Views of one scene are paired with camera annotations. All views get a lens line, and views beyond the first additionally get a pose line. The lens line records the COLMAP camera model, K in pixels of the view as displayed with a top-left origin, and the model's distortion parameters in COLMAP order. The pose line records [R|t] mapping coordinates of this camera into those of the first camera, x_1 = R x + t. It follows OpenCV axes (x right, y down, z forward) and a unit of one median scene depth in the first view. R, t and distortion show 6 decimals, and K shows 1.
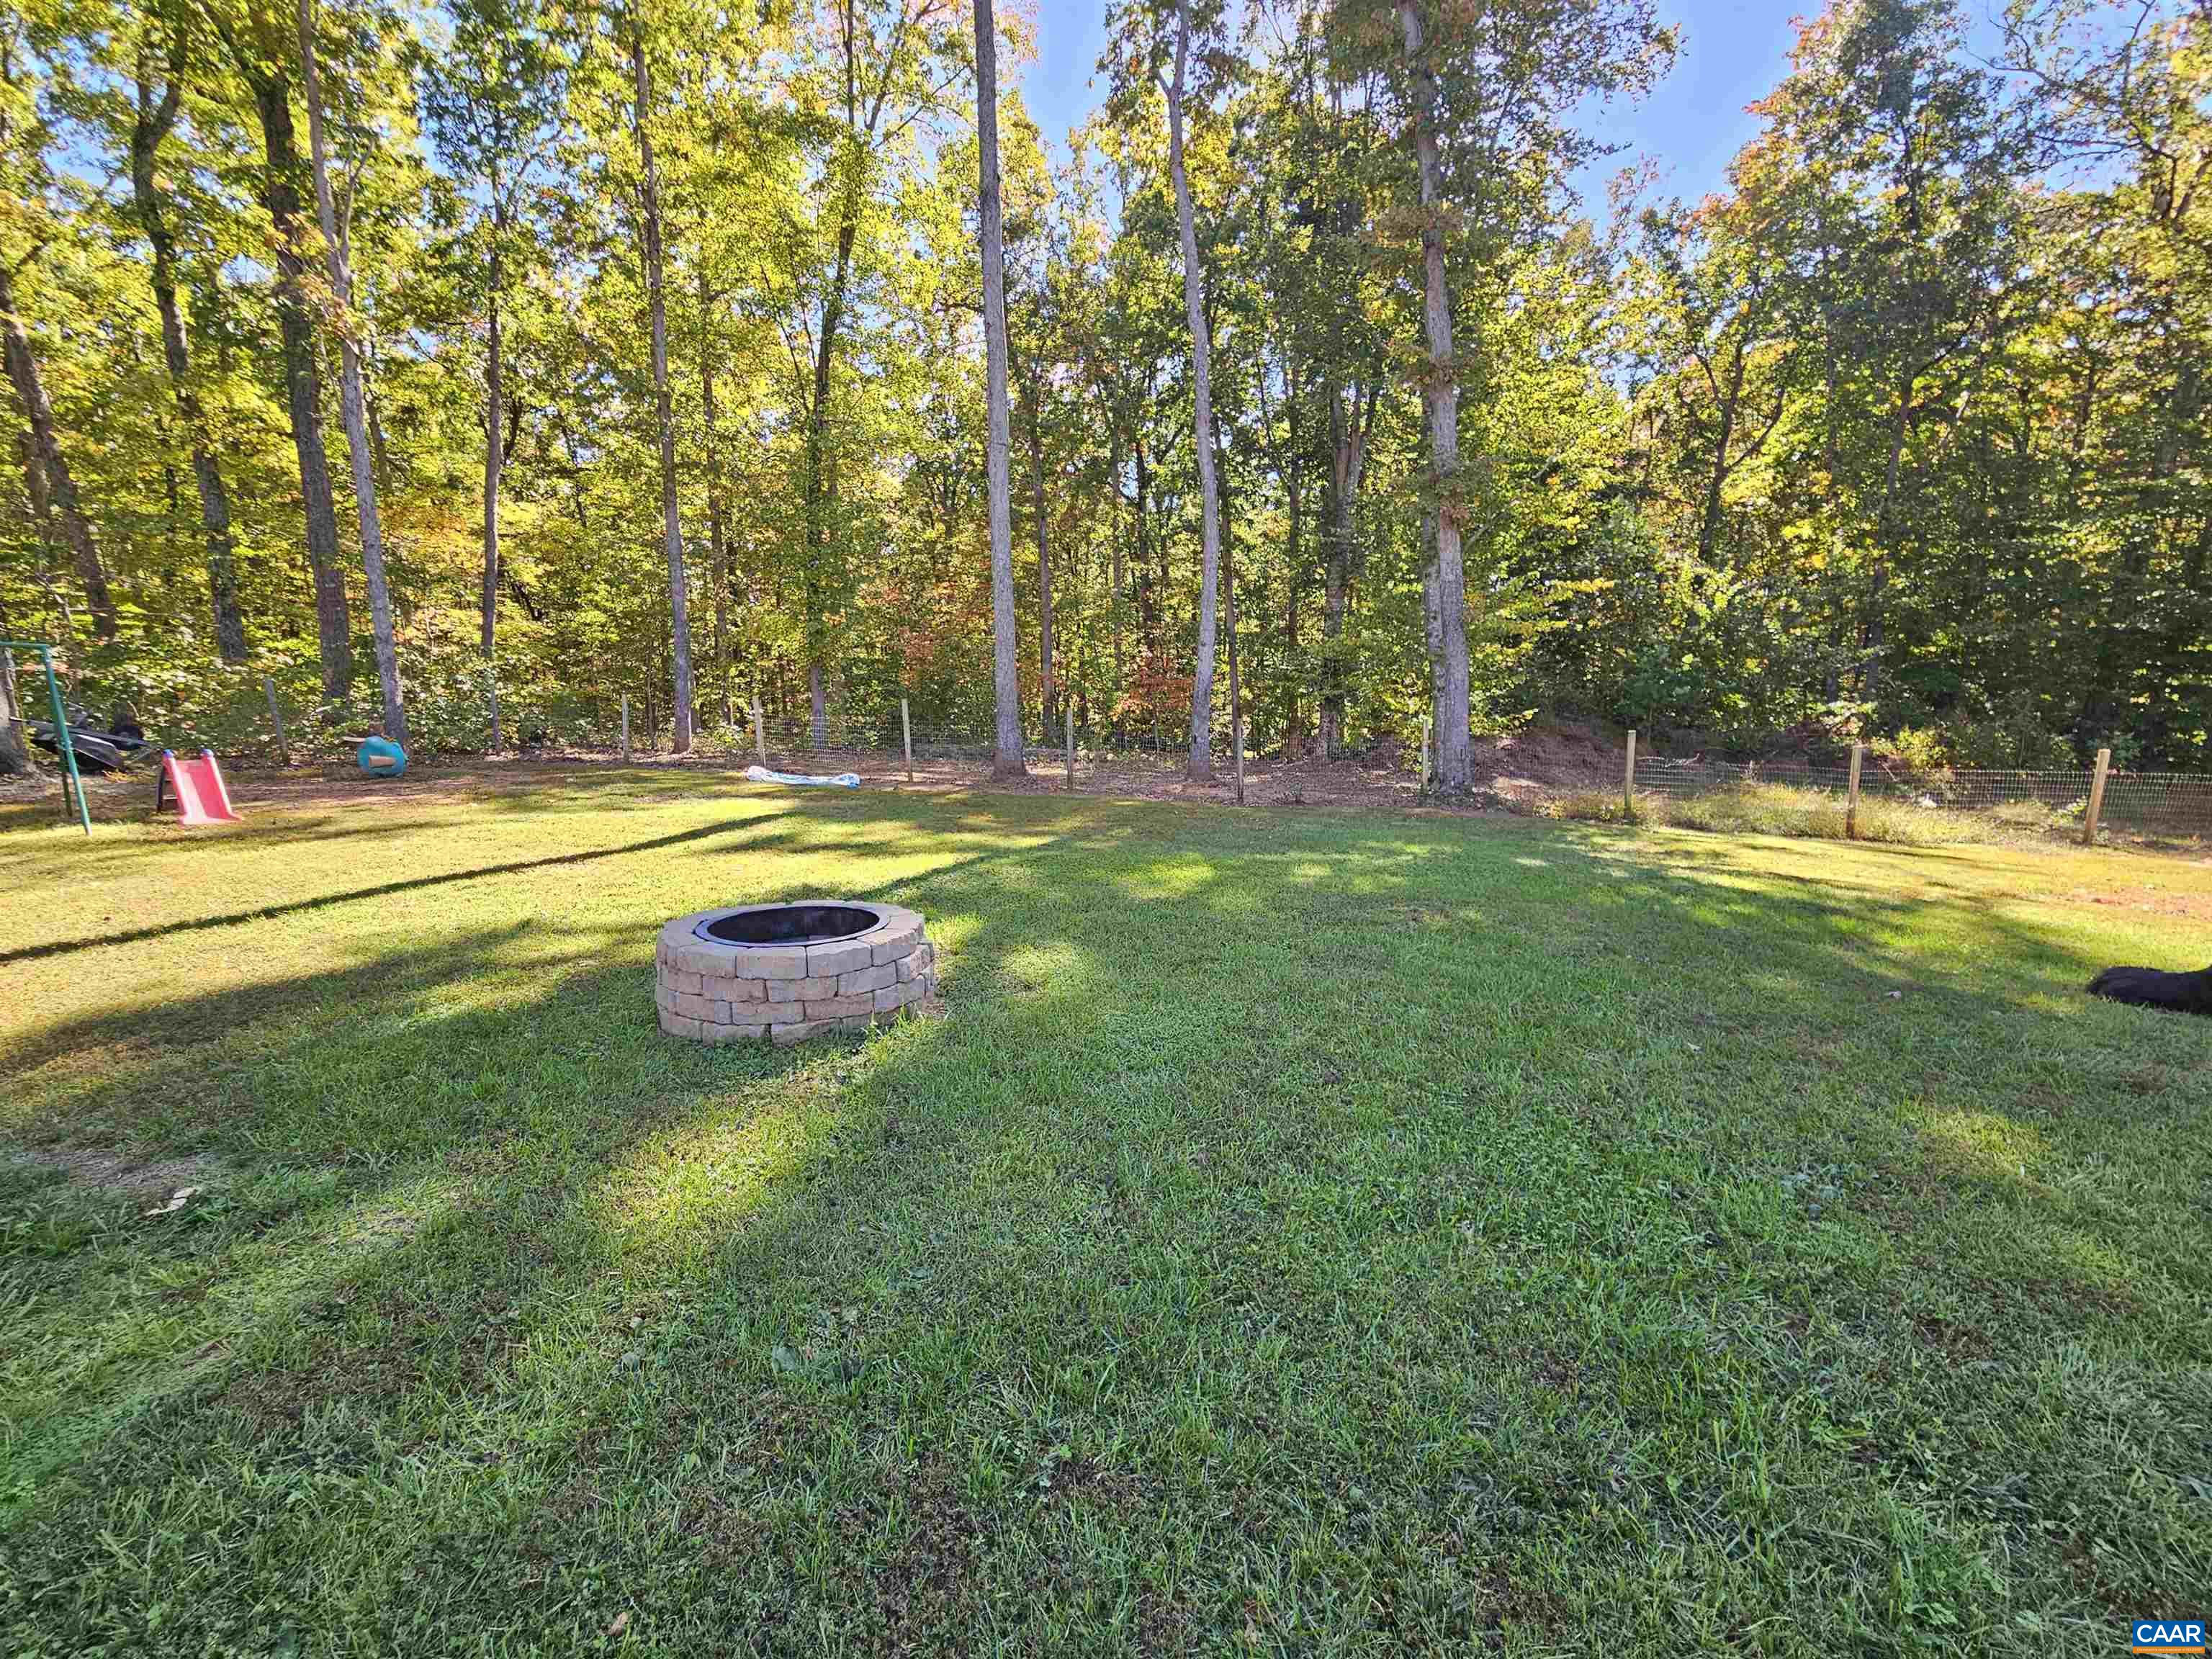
lens RADIAL K [[915.6, 0, 1106.5], [0, 915.6, 832.6], [0, 0, 1]] dist [-0.002577, -0.000052]
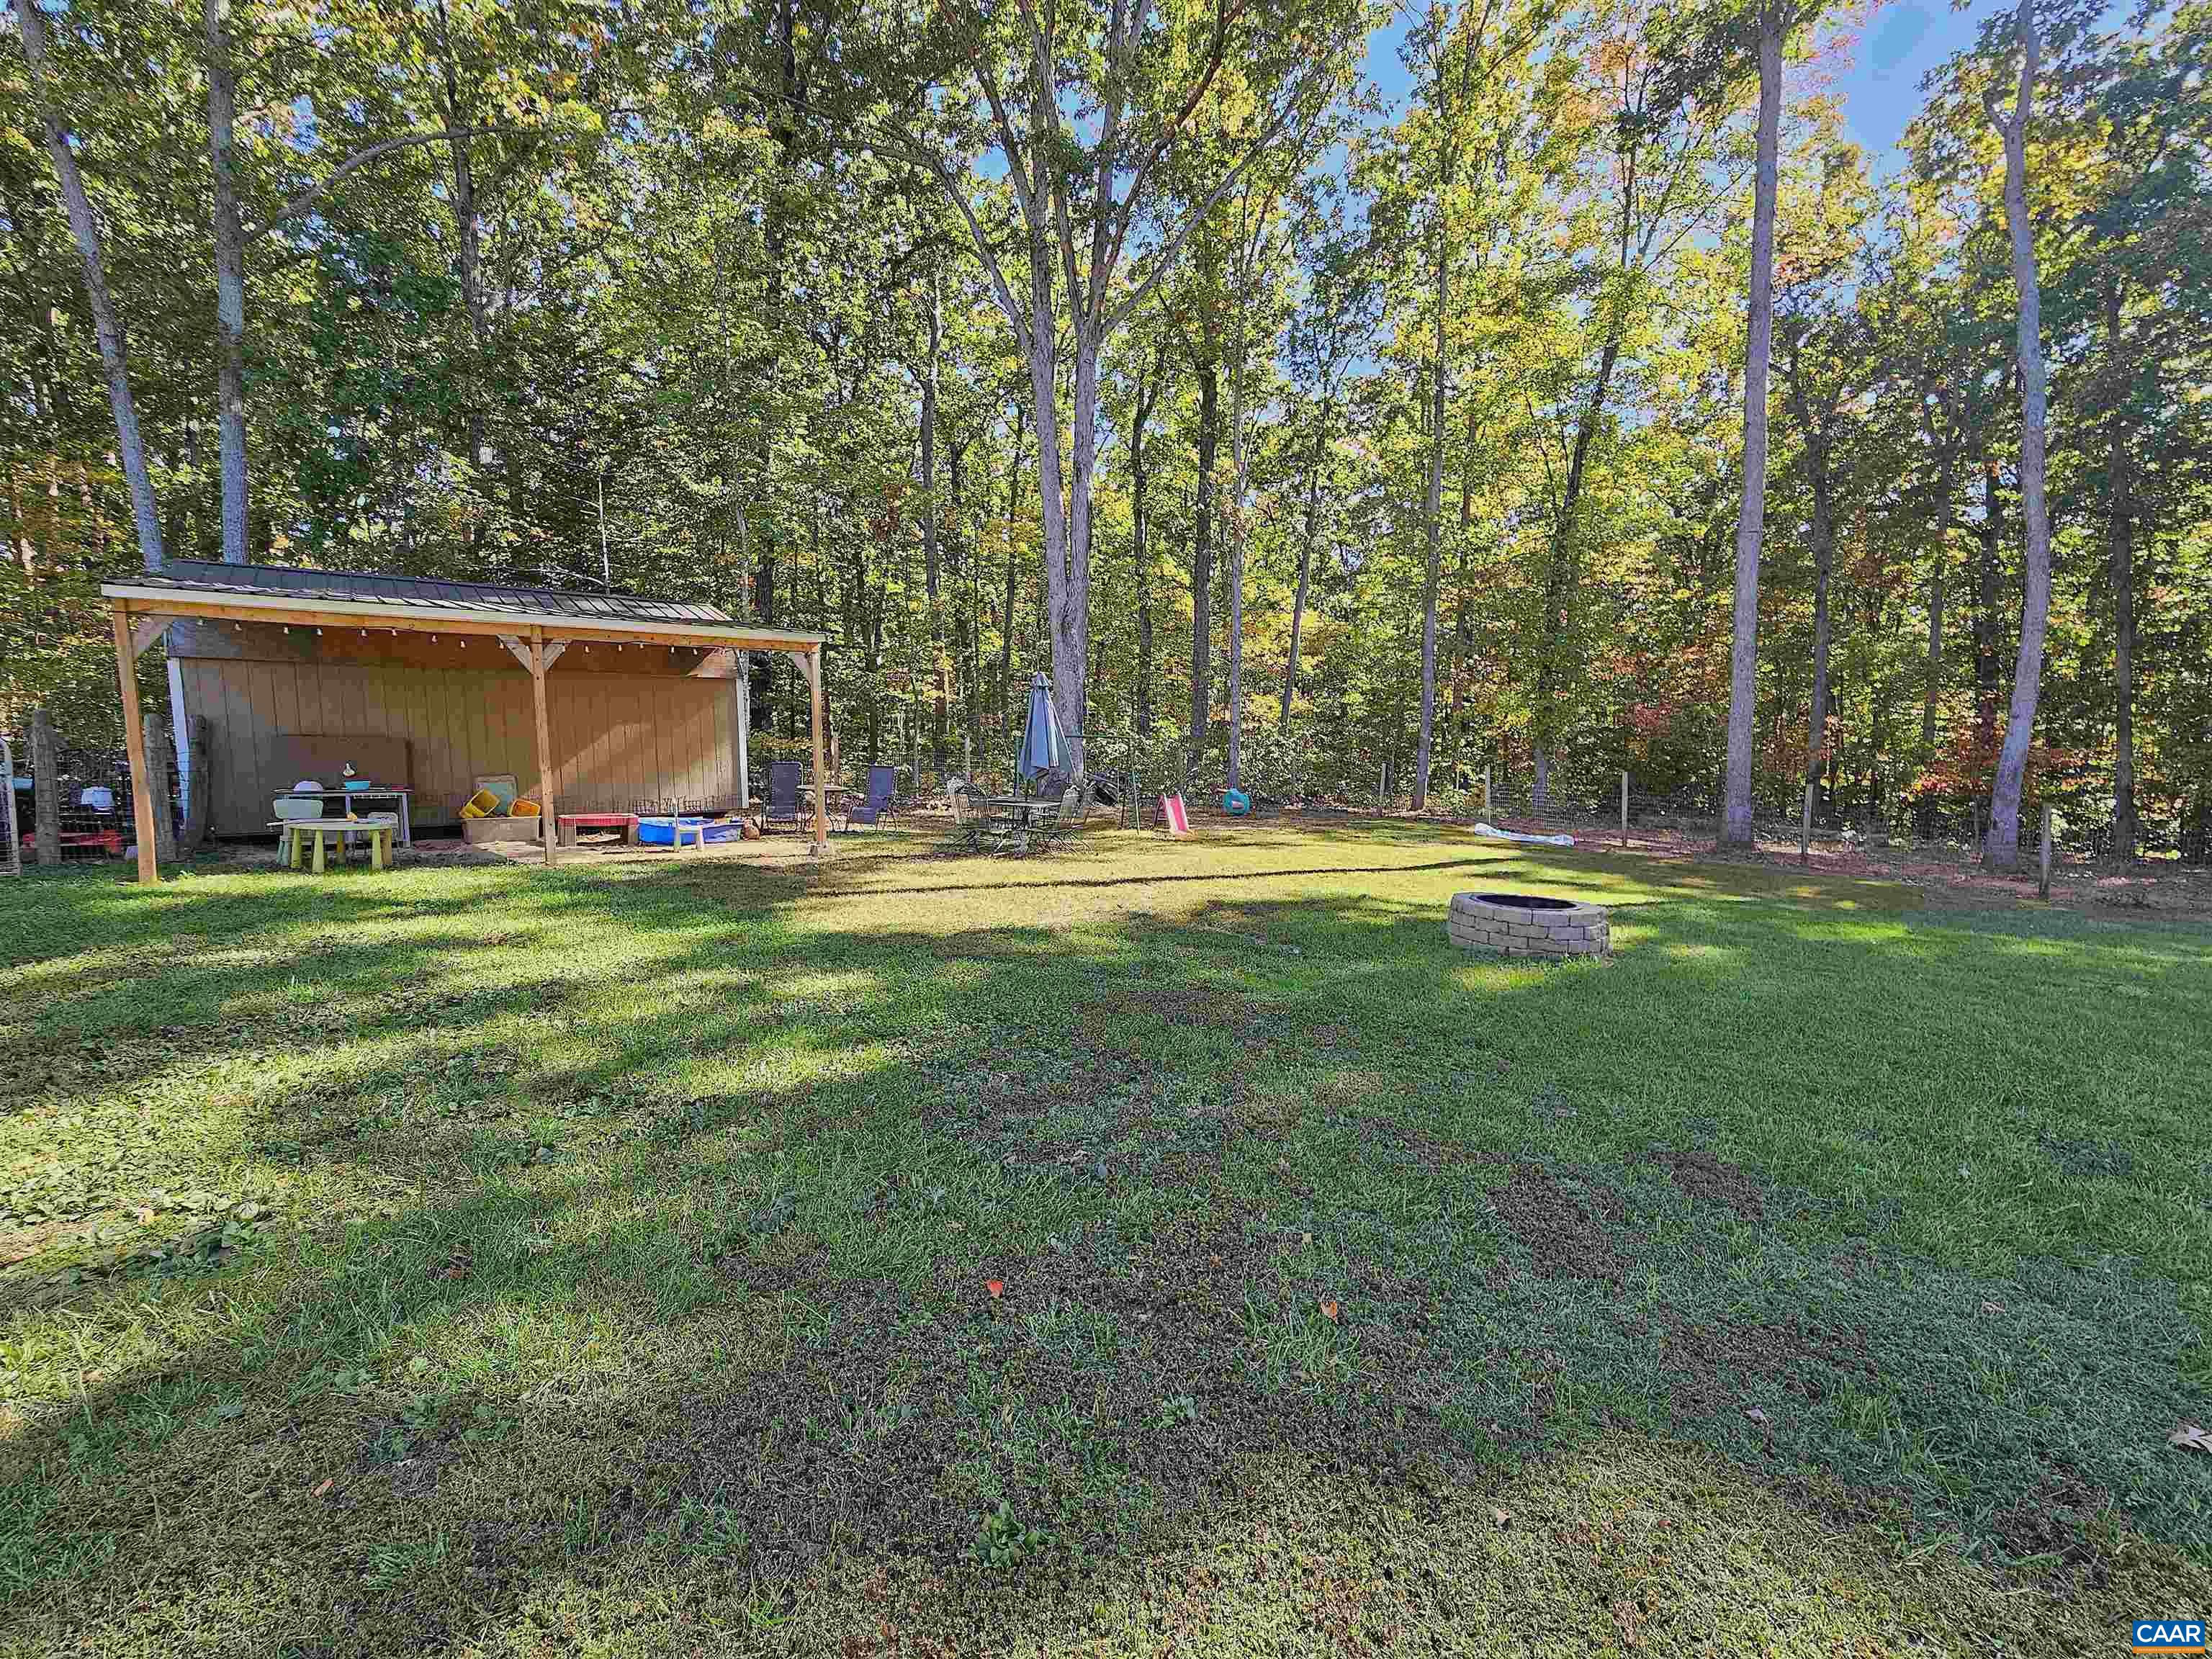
lens RADIAL K [[915.6, 0, 1106.5], [0, 915.6, 832.6], [0, 0, 1]] dist [-0.002577, -0.000052]
pose [[0.737793, 0.065924, -0.671800, 0.048245], [-0.112630, 0.993291, -0.026222, 0.020158], [0.665564, 0.095011, 0.740268, -0.171122]]
